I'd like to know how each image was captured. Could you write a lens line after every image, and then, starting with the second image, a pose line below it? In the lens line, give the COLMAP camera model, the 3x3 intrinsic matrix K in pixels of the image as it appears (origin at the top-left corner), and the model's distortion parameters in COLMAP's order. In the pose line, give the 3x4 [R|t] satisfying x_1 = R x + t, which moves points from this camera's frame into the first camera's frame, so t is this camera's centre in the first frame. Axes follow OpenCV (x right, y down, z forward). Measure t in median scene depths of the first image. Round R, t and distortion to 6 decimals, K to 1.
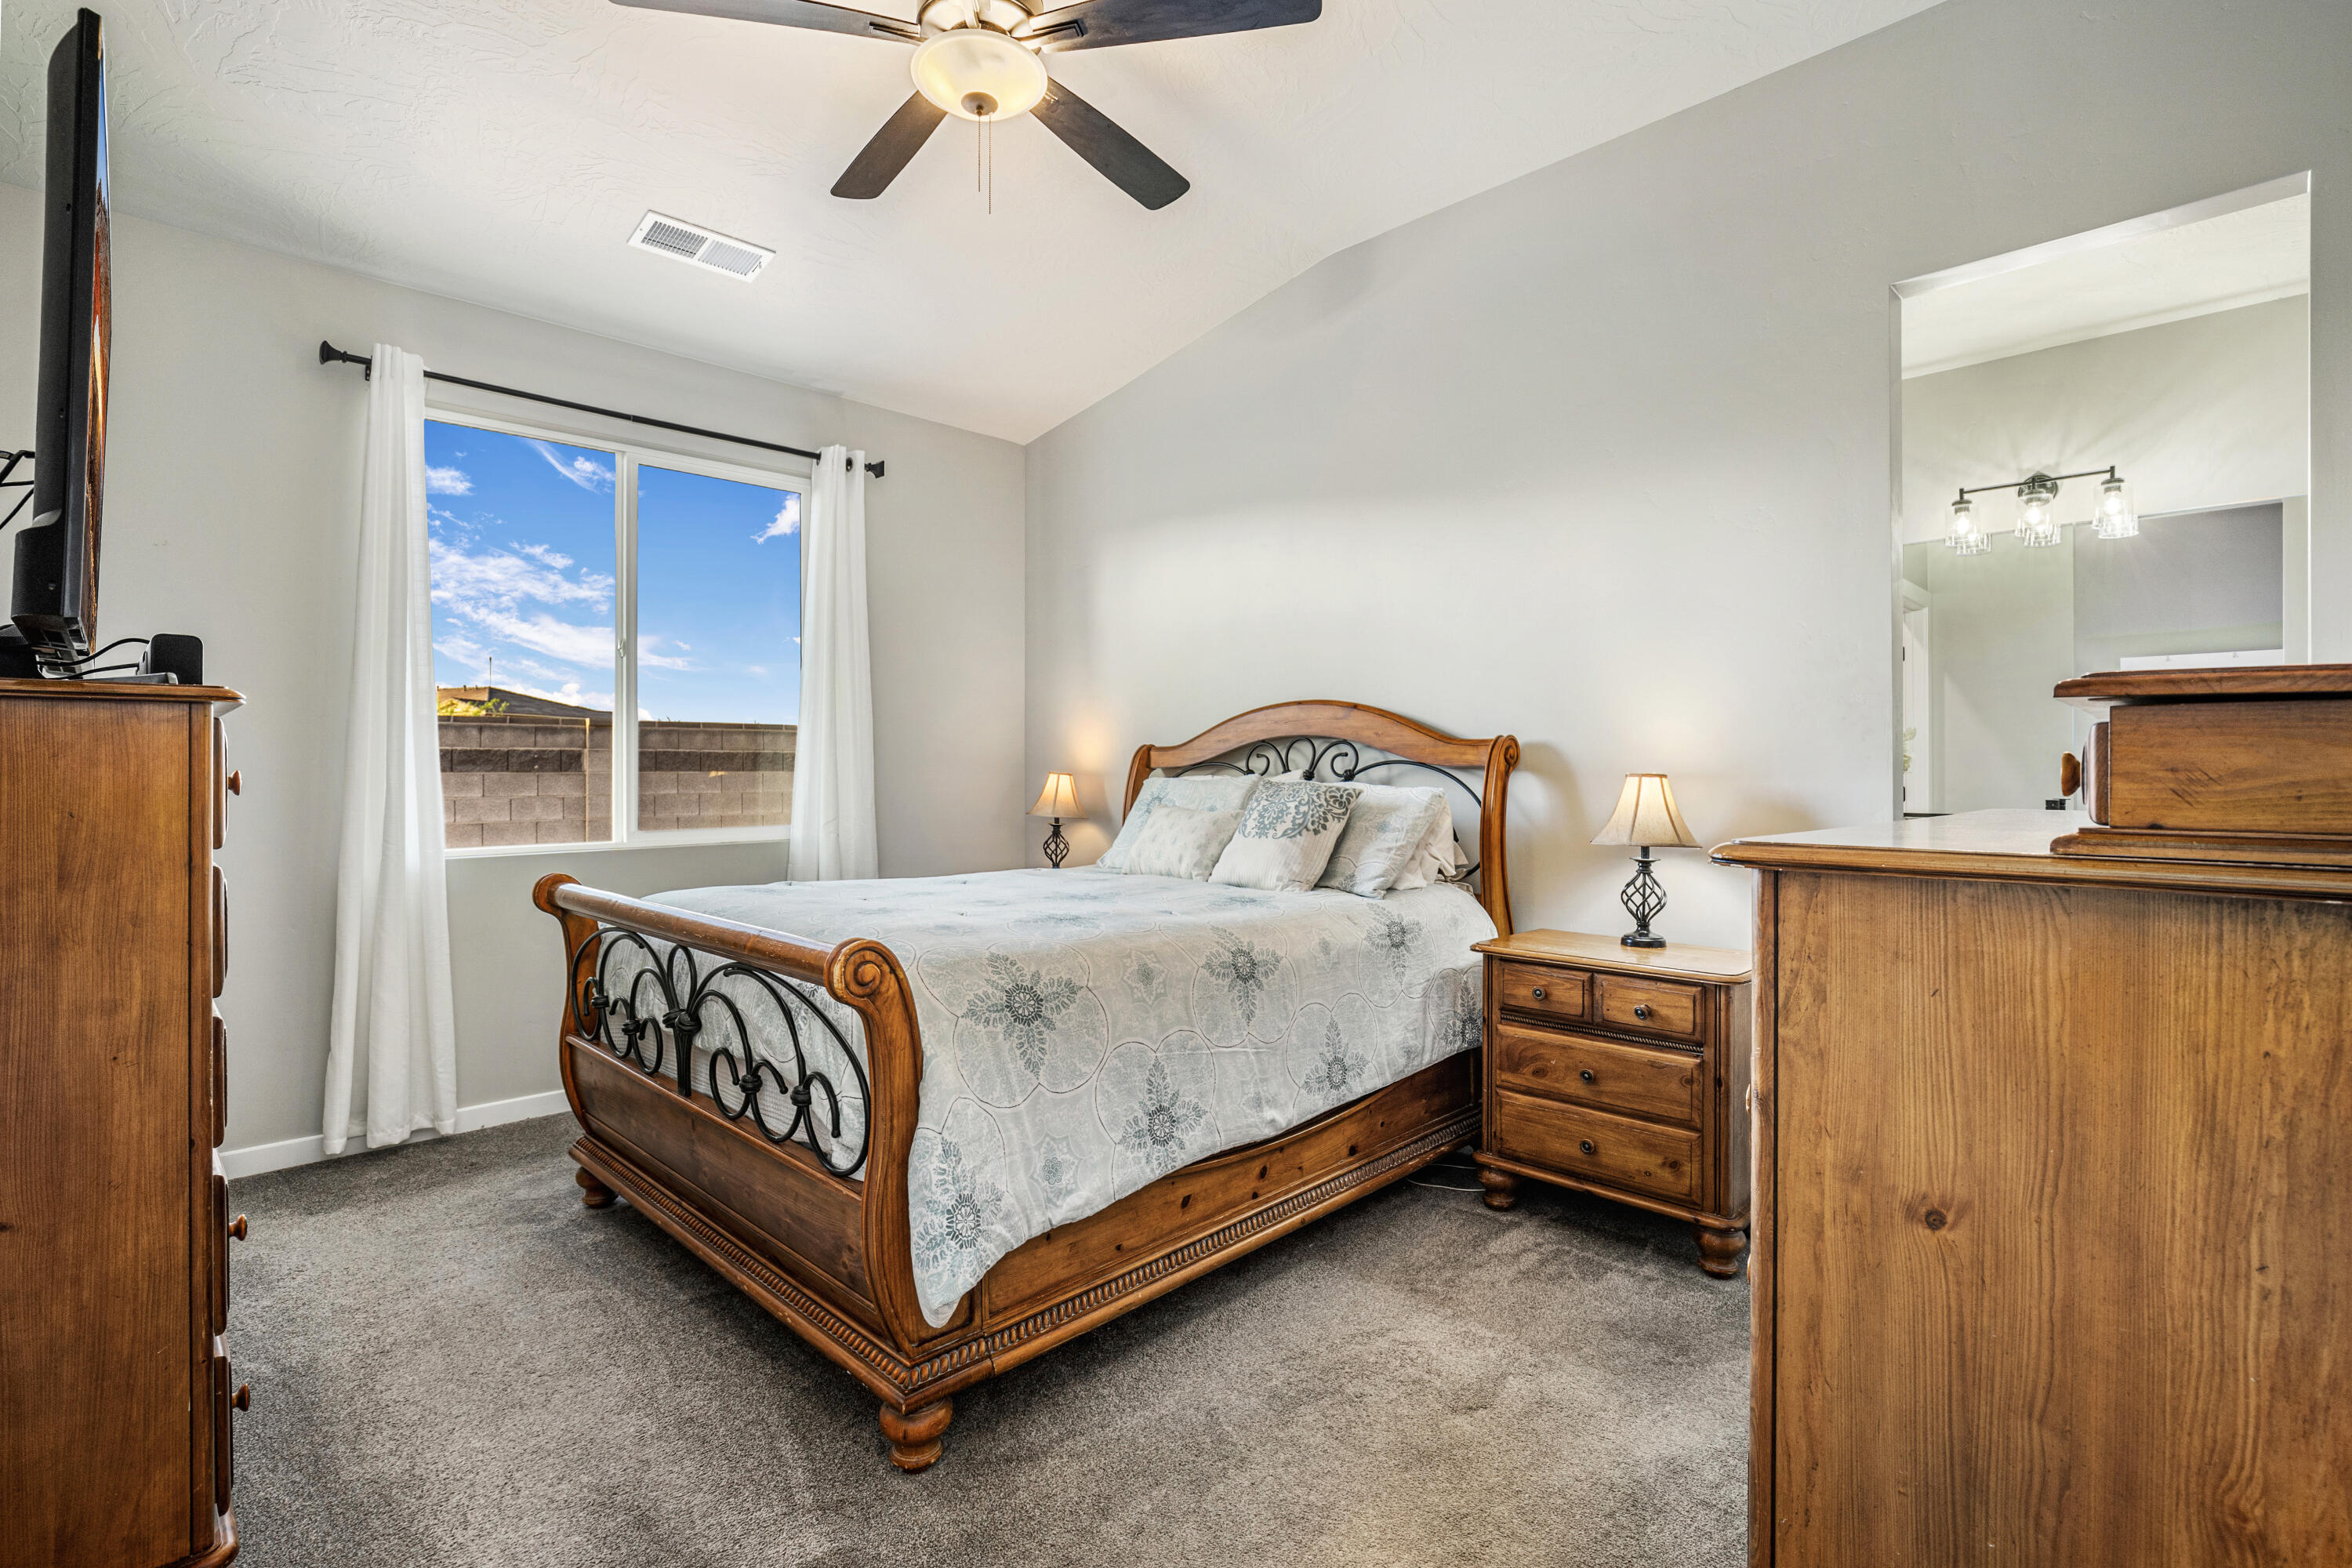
lens RADIAL K [[1093.9, 0, 1173.7], [0, 1093.9, 755.8], [0, 0, 1]] dist [-0.001770, -0.000206]
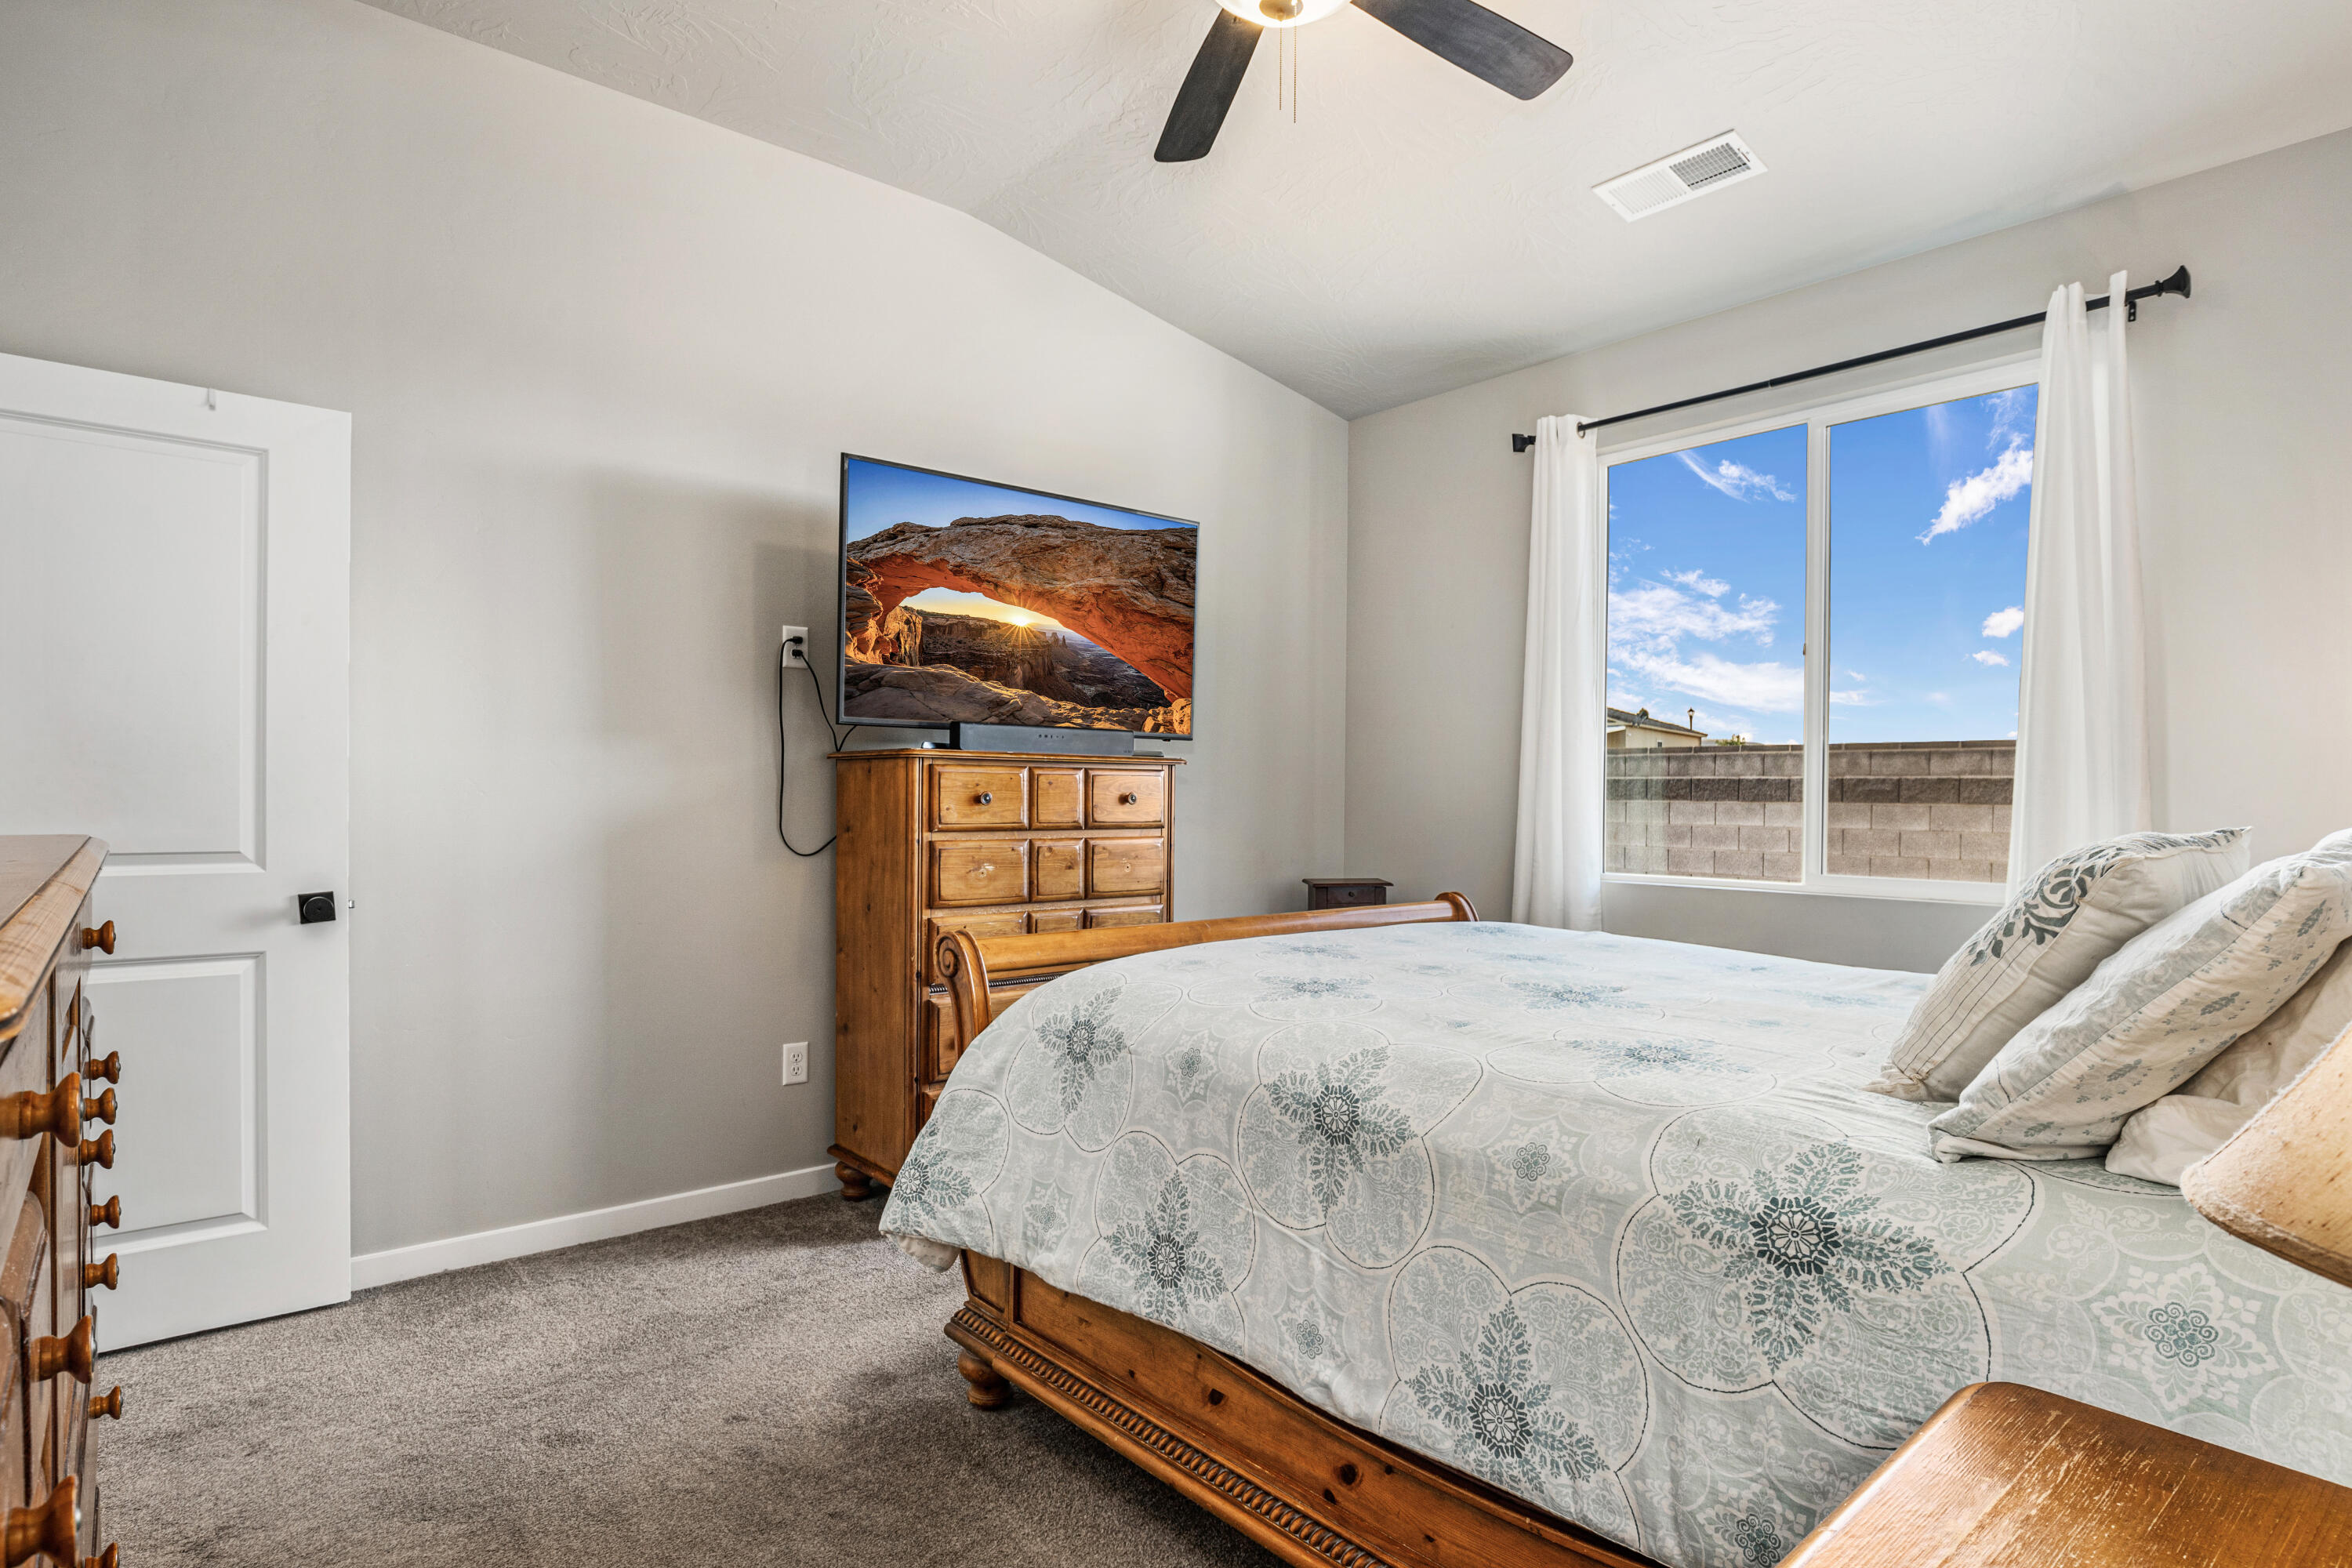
lens RADIAL K [[1224.0, 0, 1175.5], [0, 1224.0, 806.3], [0, 0, 1]] dist [-0.016408, 0.000031]
pose [[-0.074663, 0.008998, -0.997168, 0.649052], [-0.000593, 0.999959, 0.009068, 0.011756], [0.997209, 0.001268, -0.074655, 0.834579]]
